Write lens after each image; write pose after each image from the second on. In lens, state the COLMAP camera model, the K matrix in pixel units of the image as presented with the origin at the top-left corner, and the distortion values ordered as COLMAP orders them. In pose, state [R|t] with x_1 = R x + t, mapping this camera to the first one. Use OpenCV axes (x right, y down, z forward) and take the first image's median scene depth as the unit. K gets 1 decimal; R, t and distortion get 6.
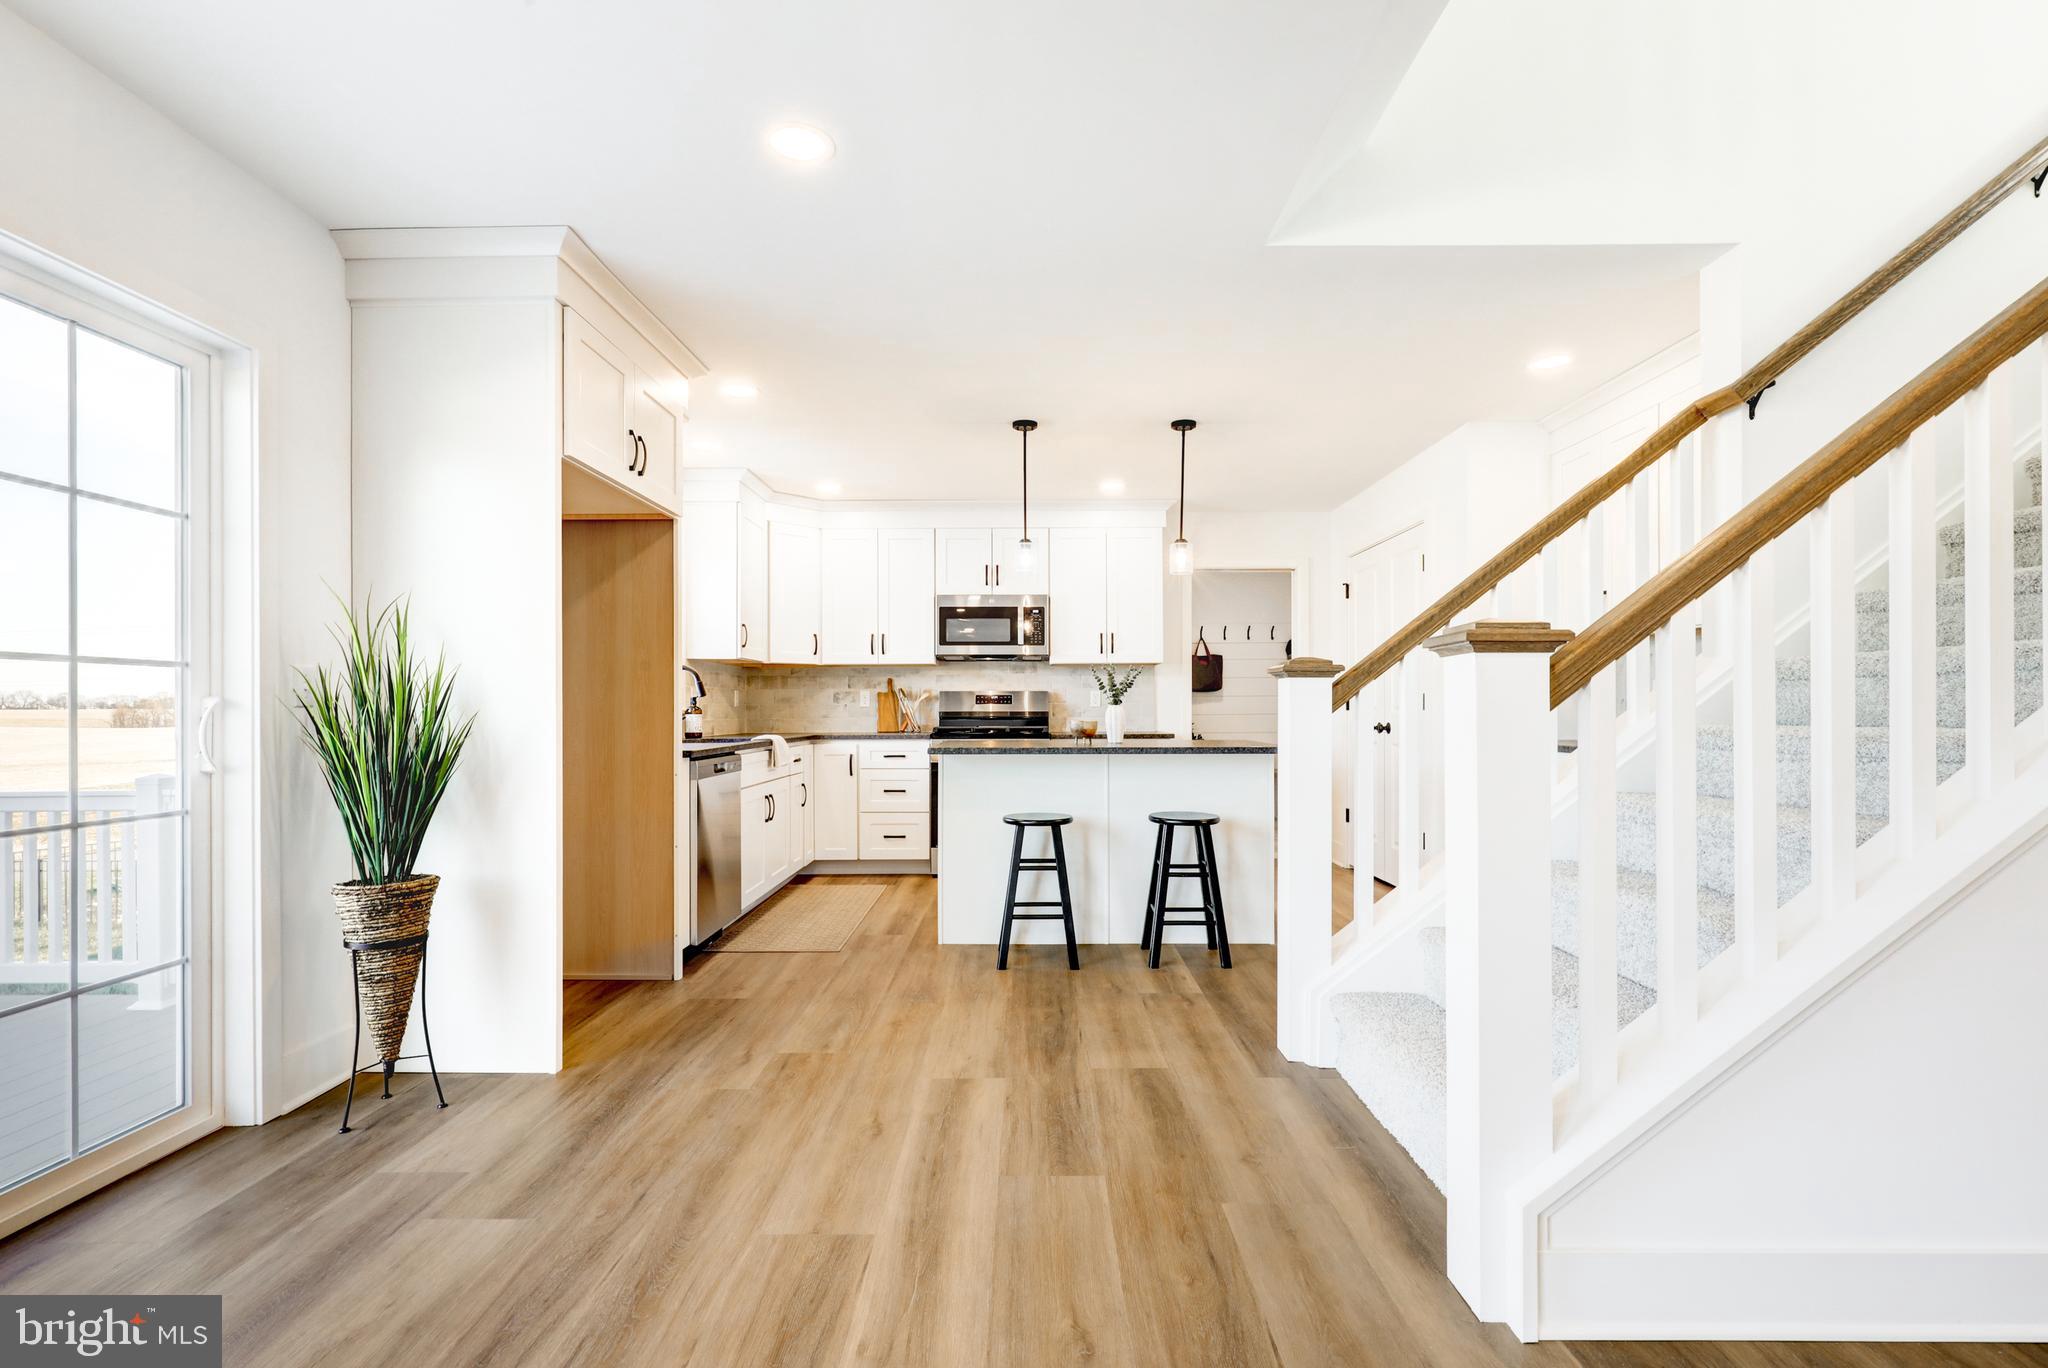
lens RADIAL K [[933.6, 0, 1025.0], [0, 933.6, 708.9], [0, 0, 1]] dist [0.001108, 0.000061]
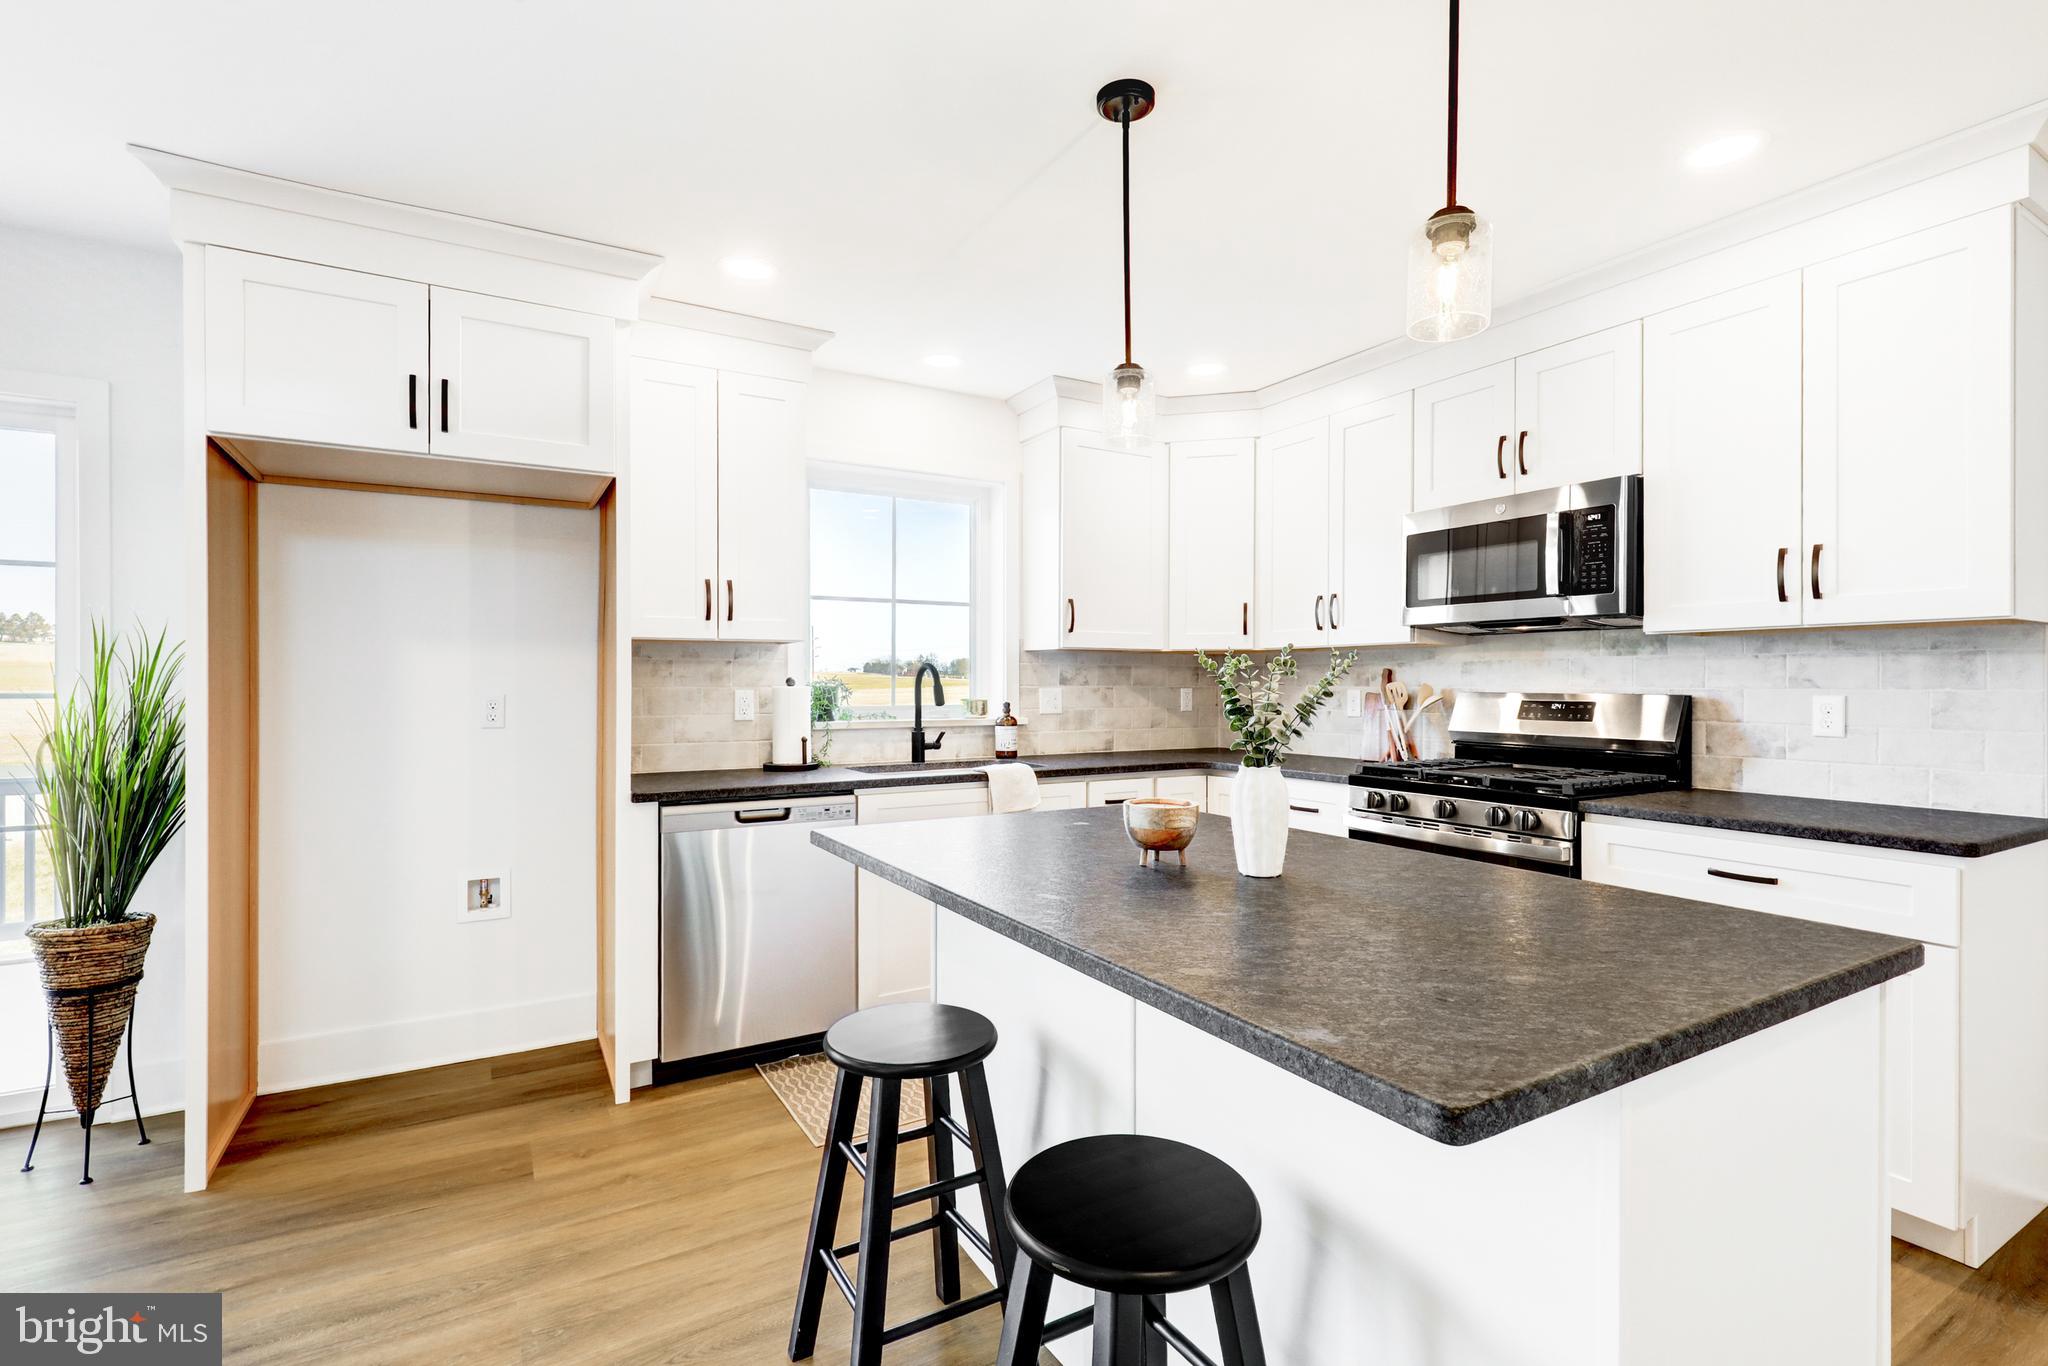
lens RADIAL K [[953.6, 0, 1024.0], [0, 953.6, 683.0], [0, 0, 1]] dist [0.002003, 0.000311]
pose [[0.518851, 0.004410, -0.854853, 0.365784], [-0.005291, 0.999984, 0.001947, -0.035803], [0.854848, 0.003513, 0.518866, 0.751076]]
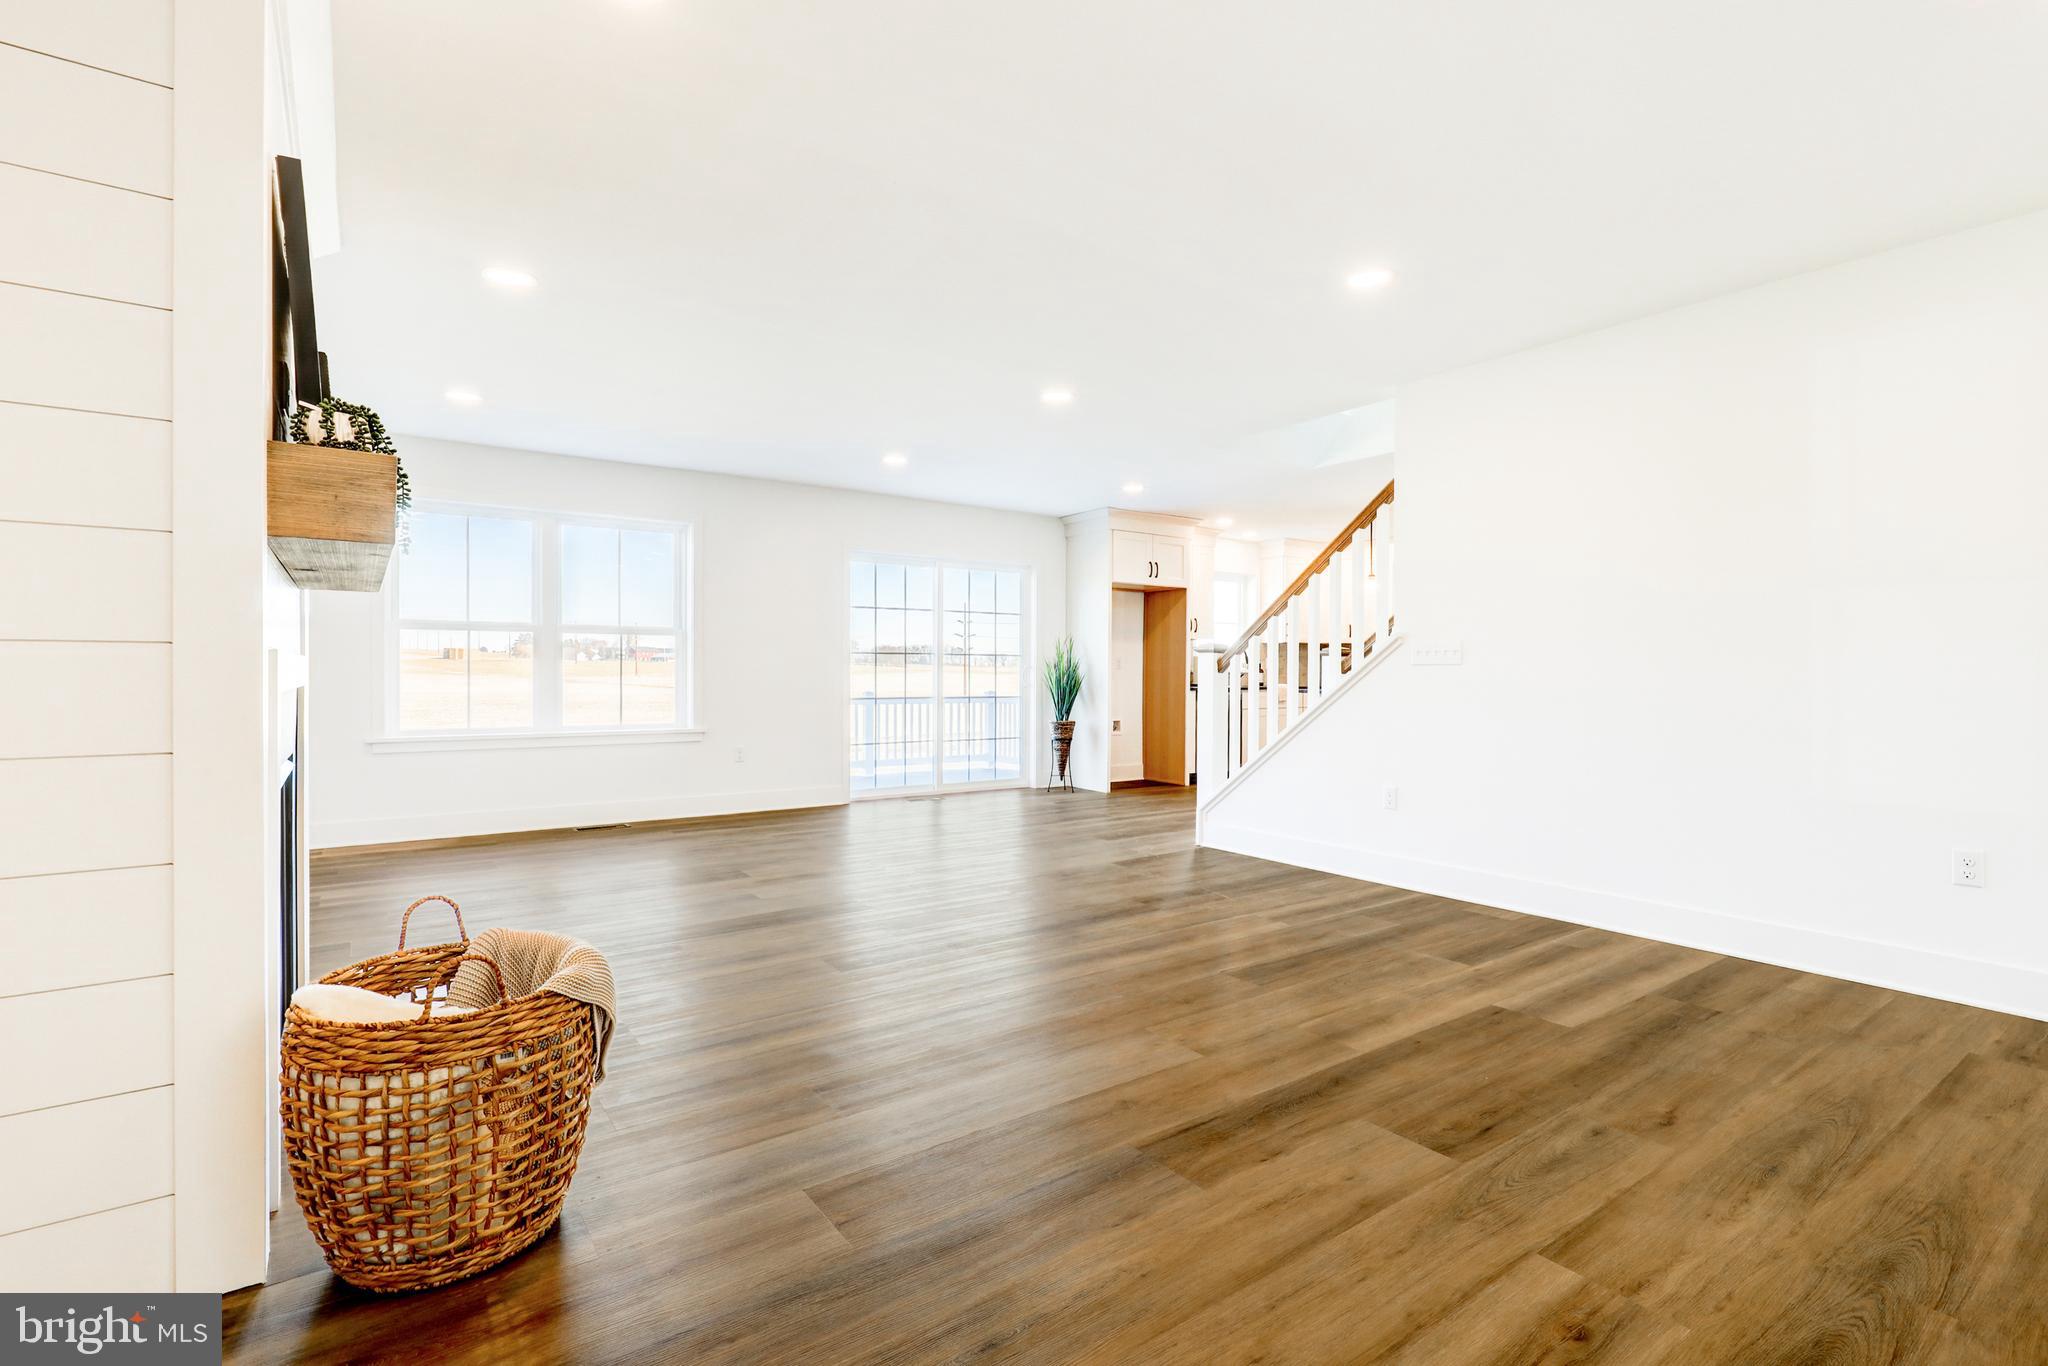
lens RADIAL K [[933.6, 0, 1025.0], [0, 933.6, 707.9], [0, 0, 1]] dist [0.001108, 0.000061]
pose [[0.550442, 0.042391, -0.833797, 1.112410], [-0.033022, 0.999034, 0.028993, 0.030370], [0.834220, 0.011575, 0.551310, -0.512976]]
